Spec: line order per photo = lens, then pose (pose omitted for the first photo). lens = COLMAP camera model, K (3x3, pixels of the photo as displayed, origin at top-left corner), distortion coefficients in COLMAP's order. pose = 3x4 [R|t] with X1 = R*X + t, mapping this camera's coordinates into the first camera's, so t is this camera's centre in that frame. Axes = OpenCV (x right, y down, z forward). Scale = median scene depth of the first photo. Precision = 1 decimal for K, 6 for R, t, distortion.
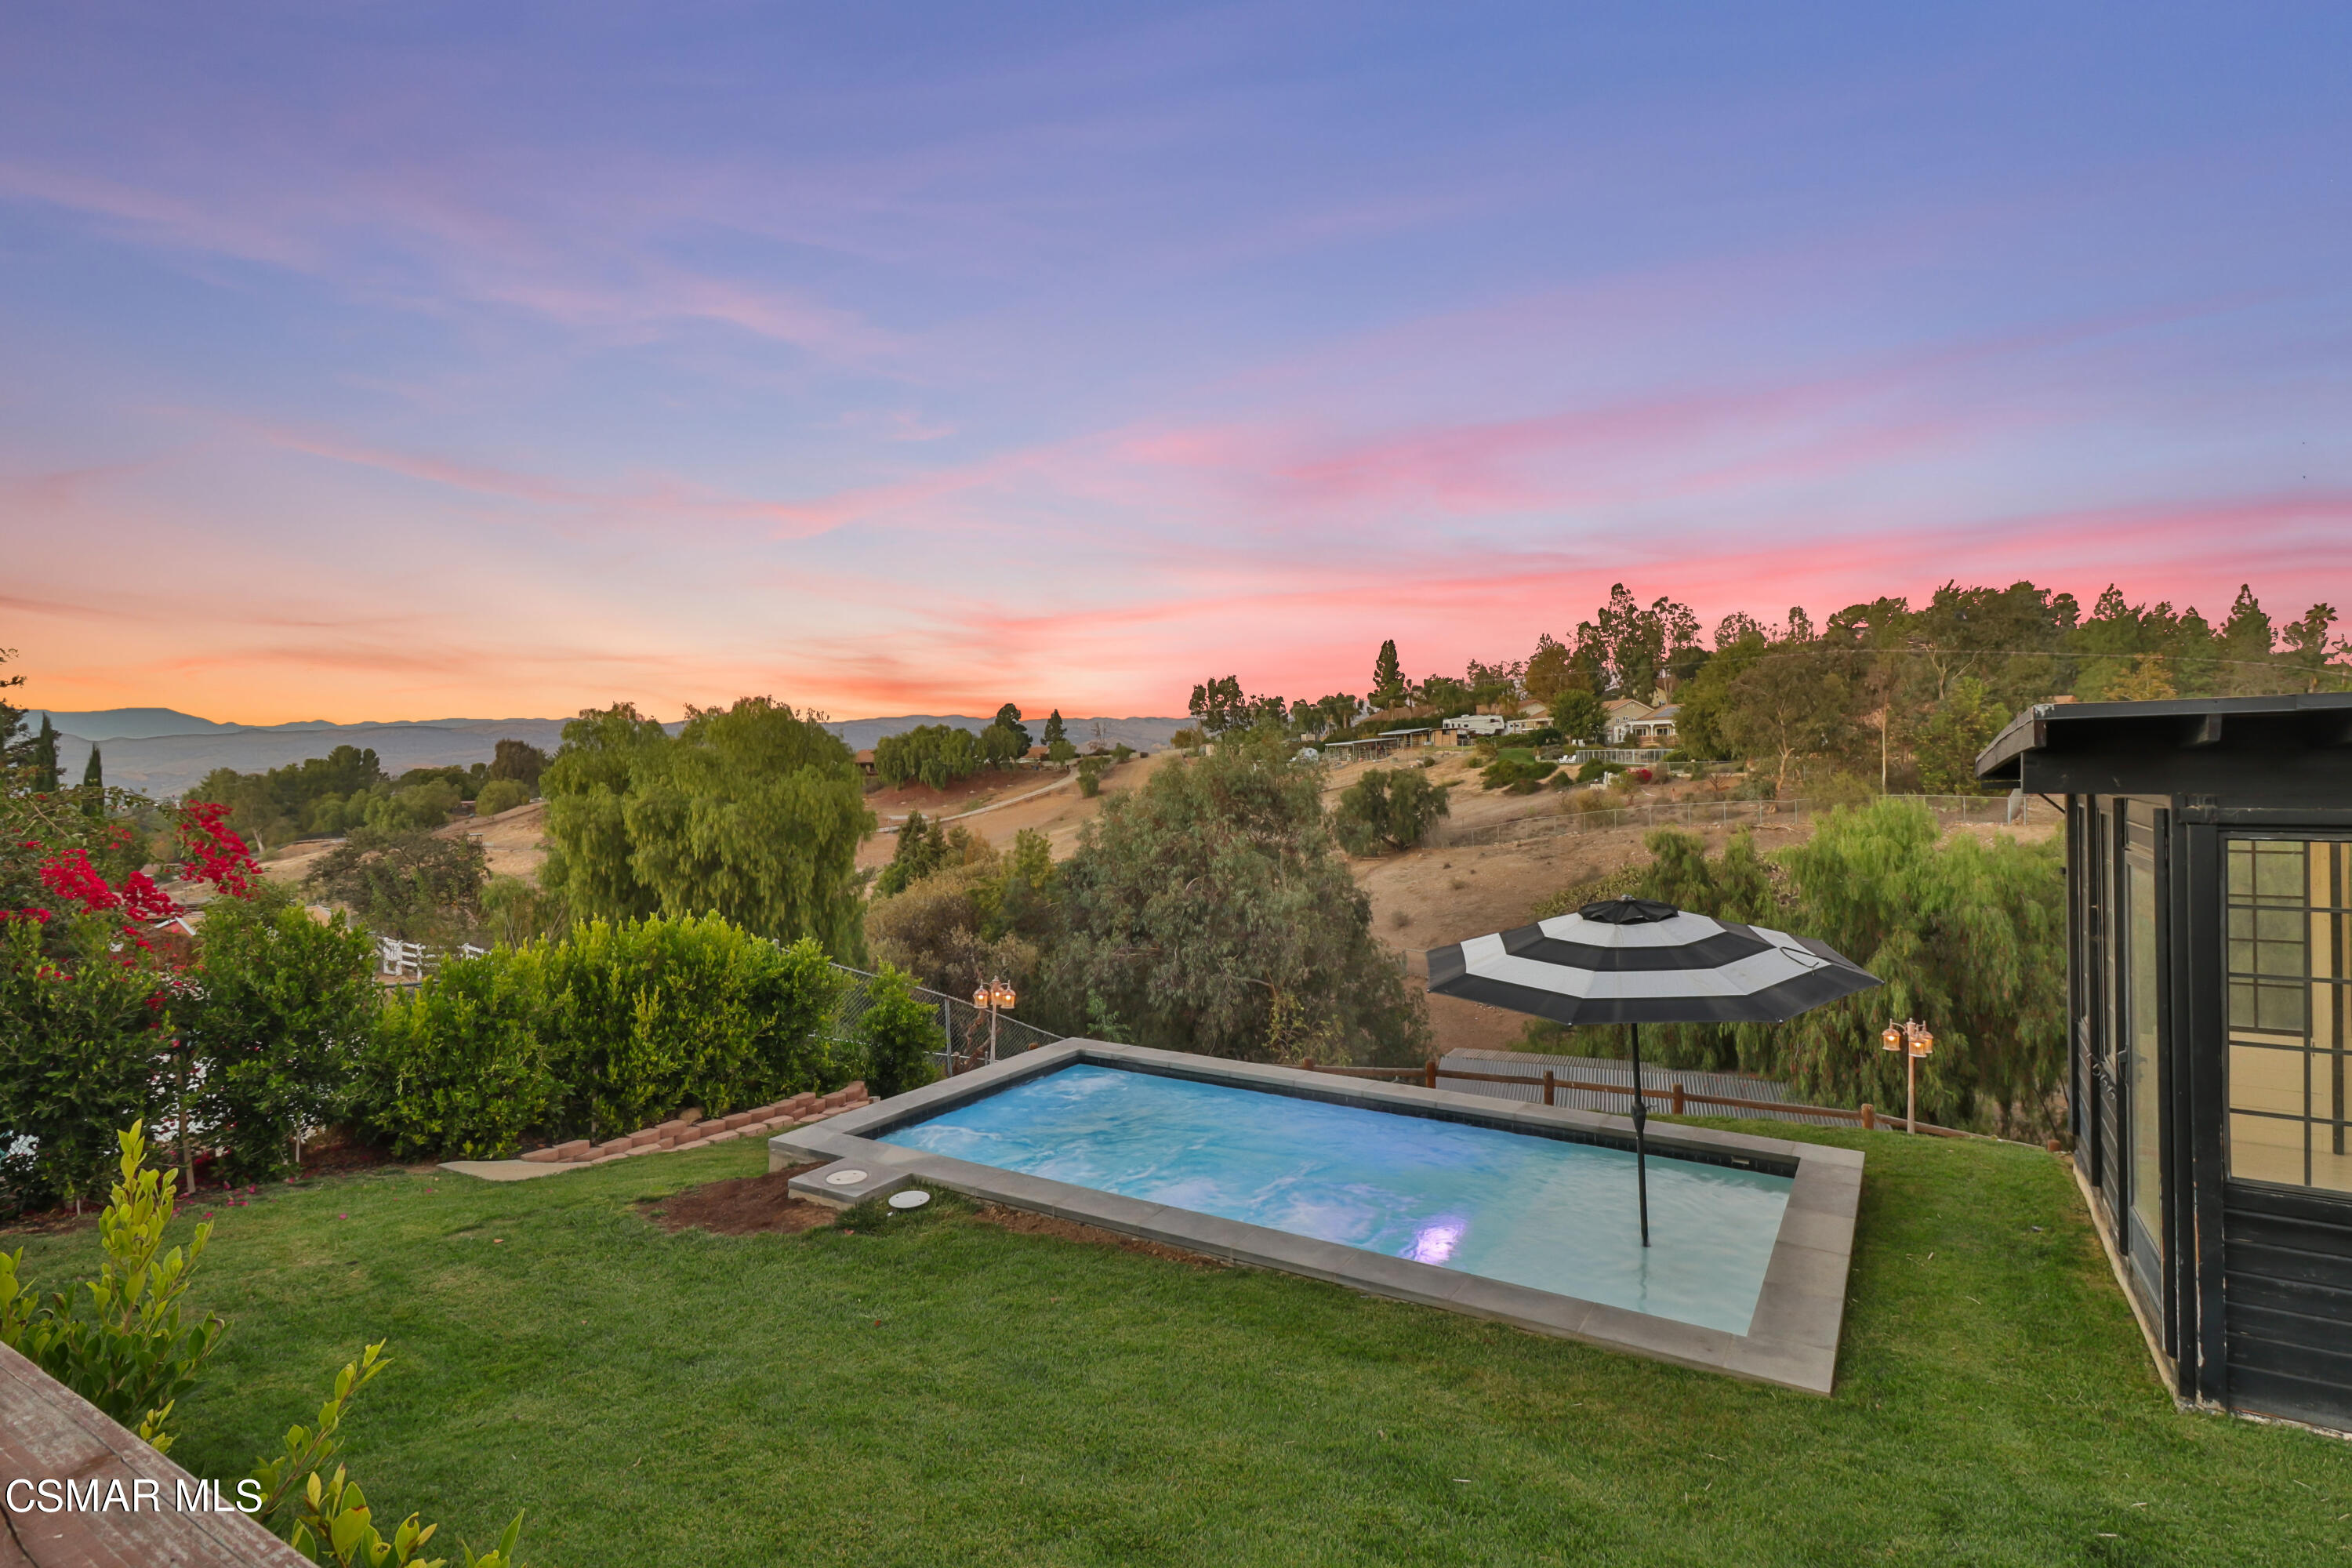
lens RADIAL K [[1195.9, 0, 1165.9], [0, 1195.9, 764.5], [0, 0, 1]] dist [0.032455, -0.014950]
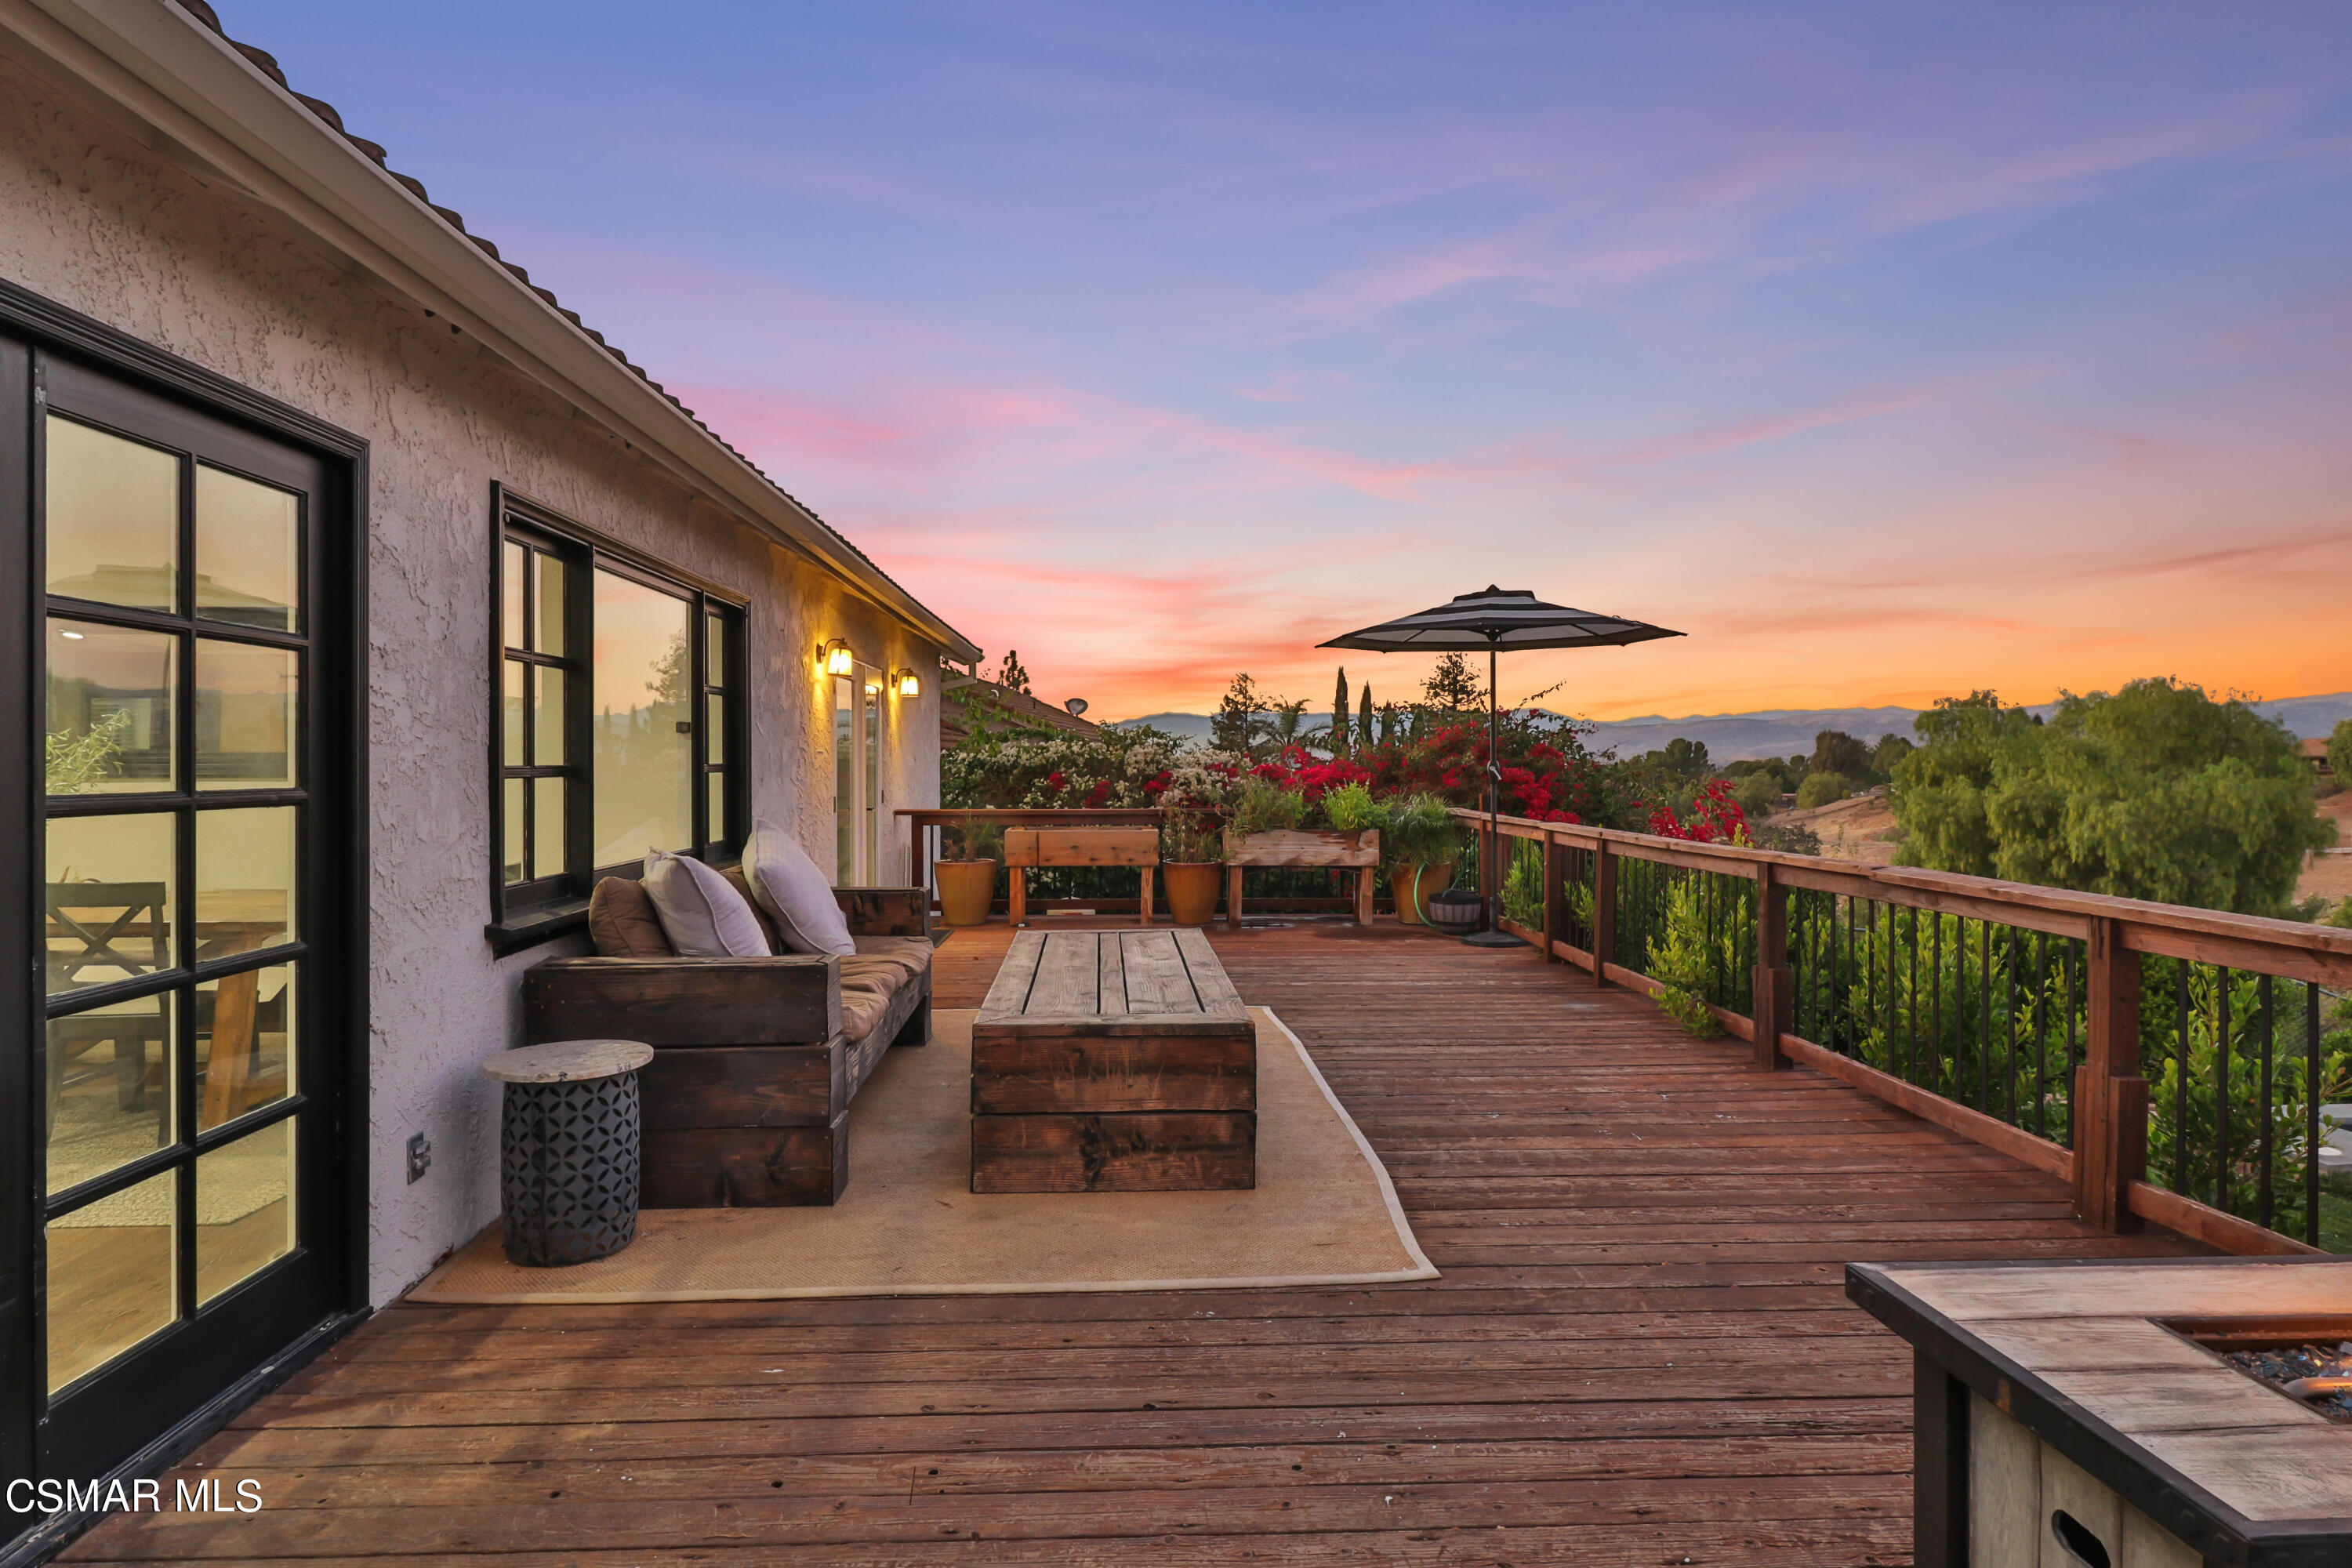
lens RADIAL K [[1269.9, 0, 1174.2], [0, 1269.9, 775.0], [0, 0, 1]] dist [0.026926, -0.016981]
pose [[0.565258, 0.017387, -0.824731, 0.016337], [-0.005804, 0.999837, 0.017100, 0.000925], [0.824893, -0.004879, 0.565267, -0.083255]]
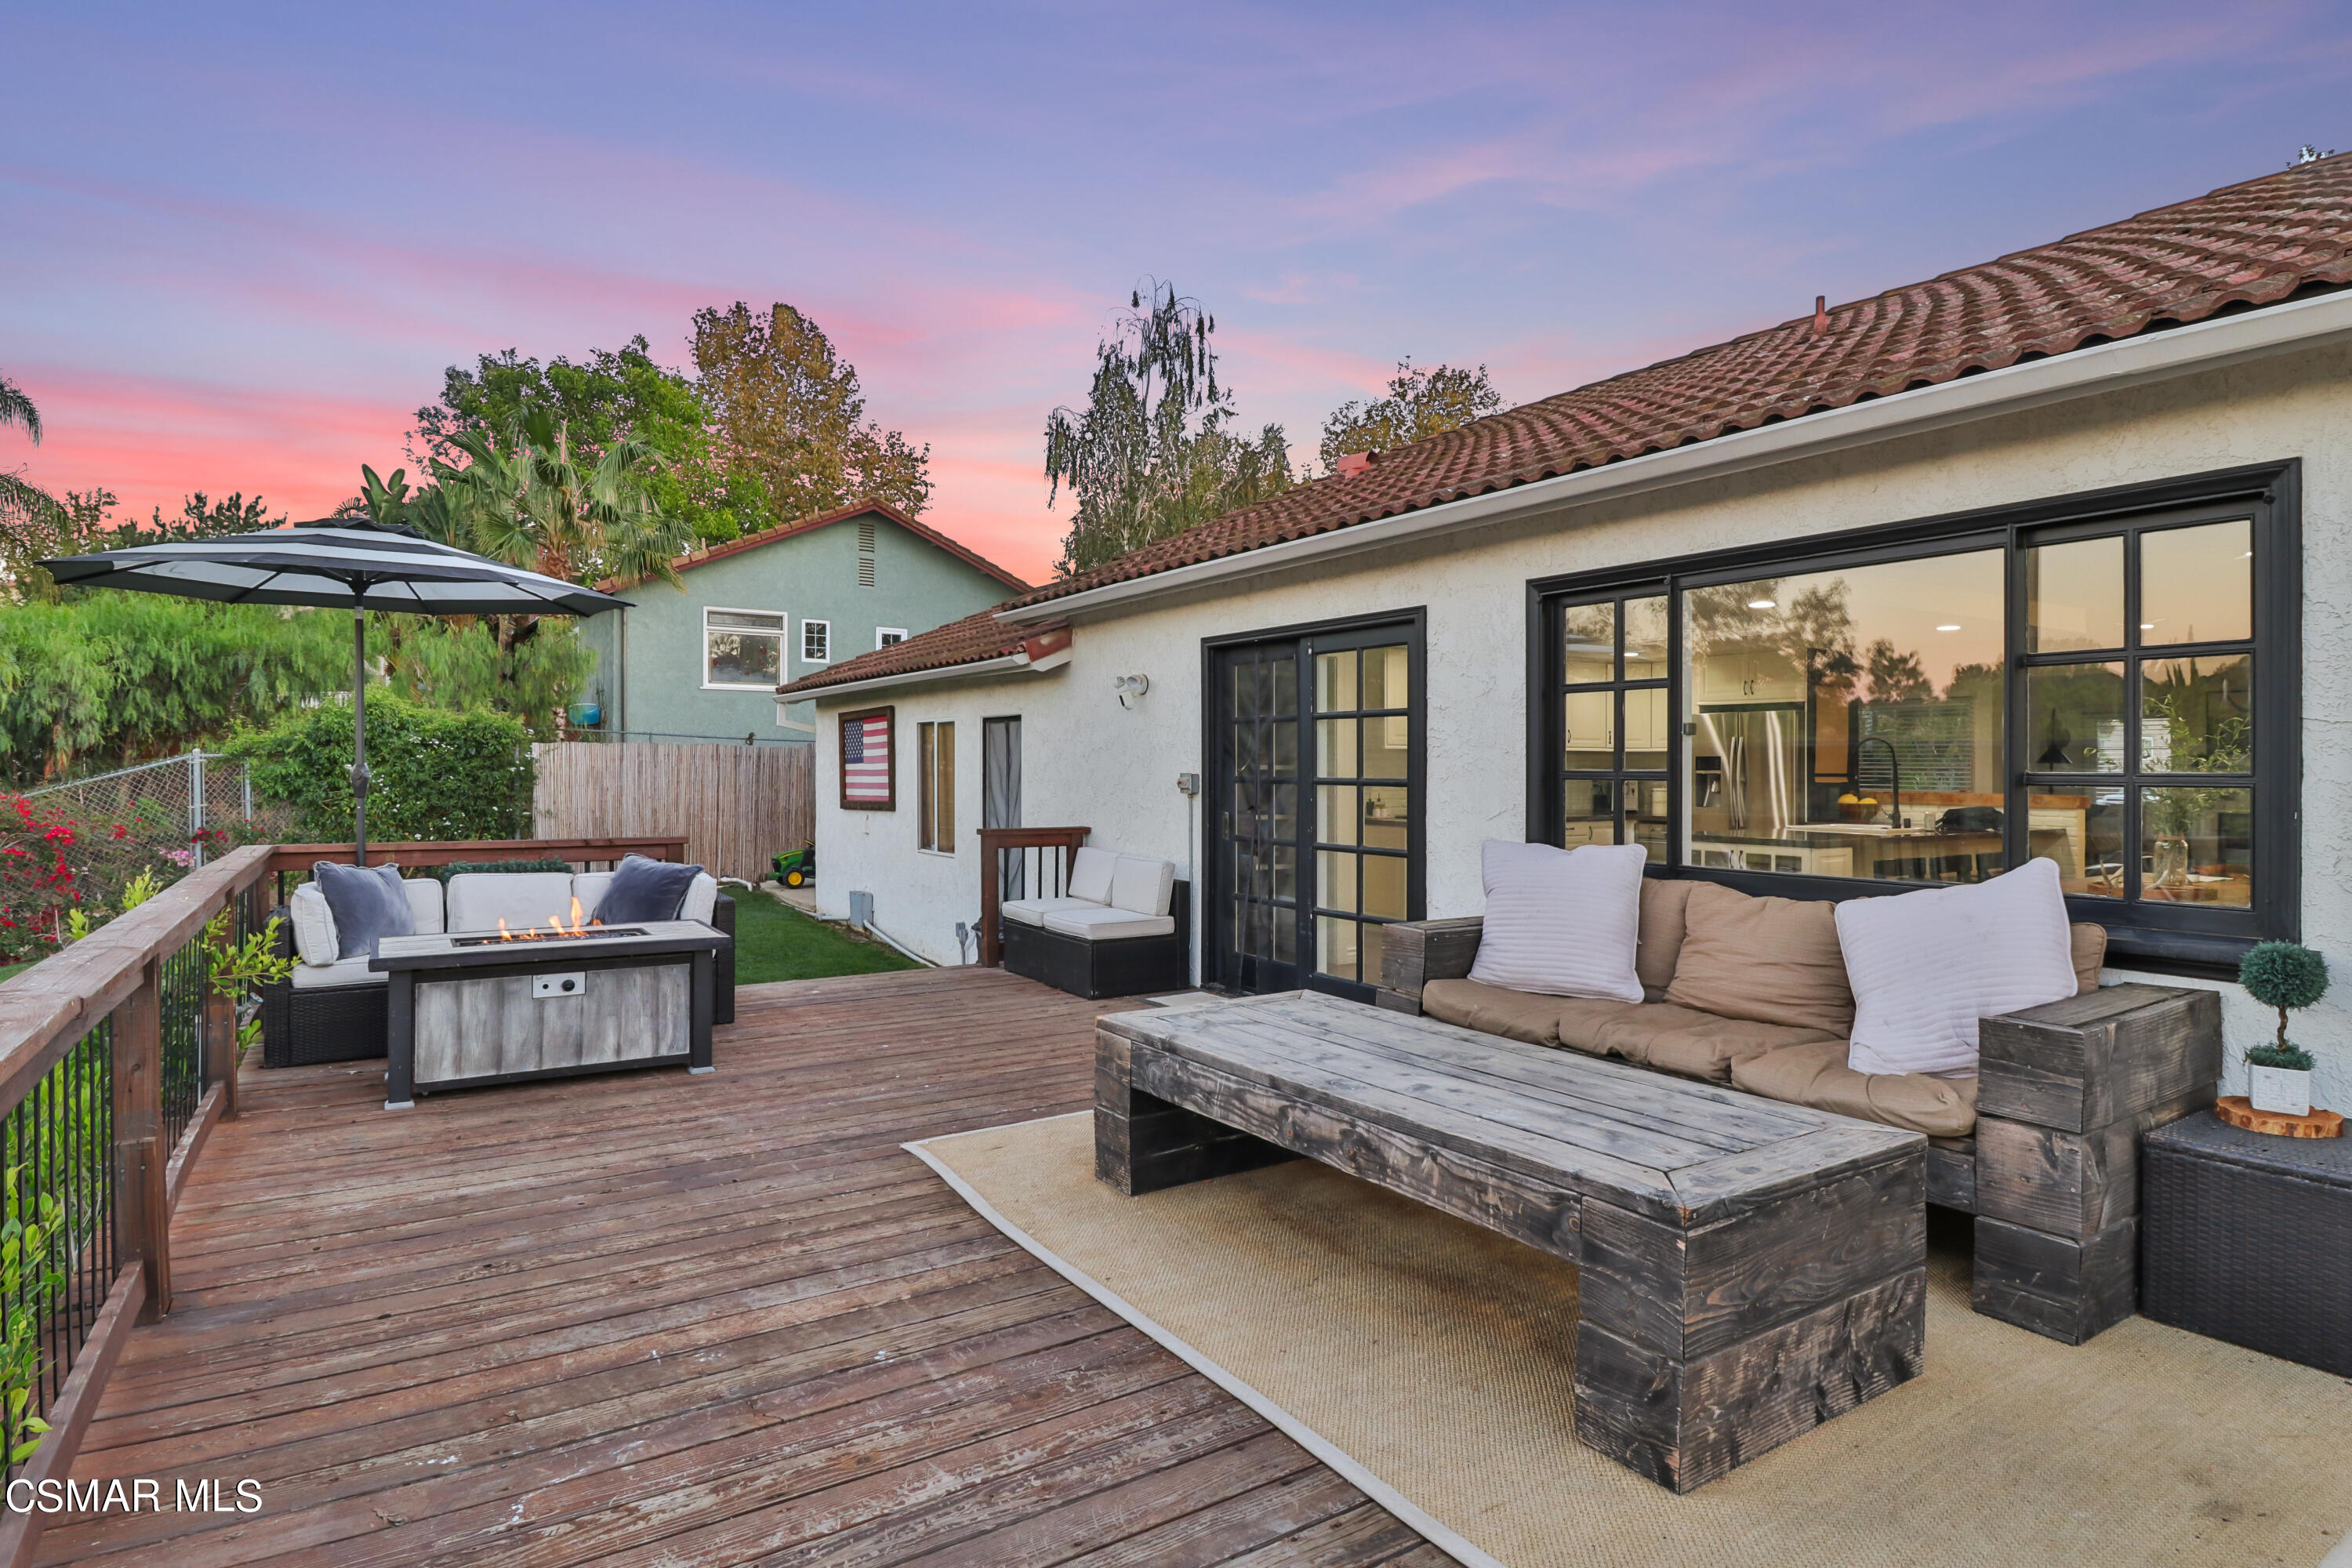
lens RADIAL K [[1213.2, 0, 1139.2], [0, 1213.2, 773.8], [0, 0, 1]] dist [0.002840, -0.015359]
pose [[-0.892947, 0.005092, 0.450133, -0.104410], [0.004010, 0.999986, -0.003358, 0.002532], [-0.450144, -0.001193, -0.892955, 0.058615]]
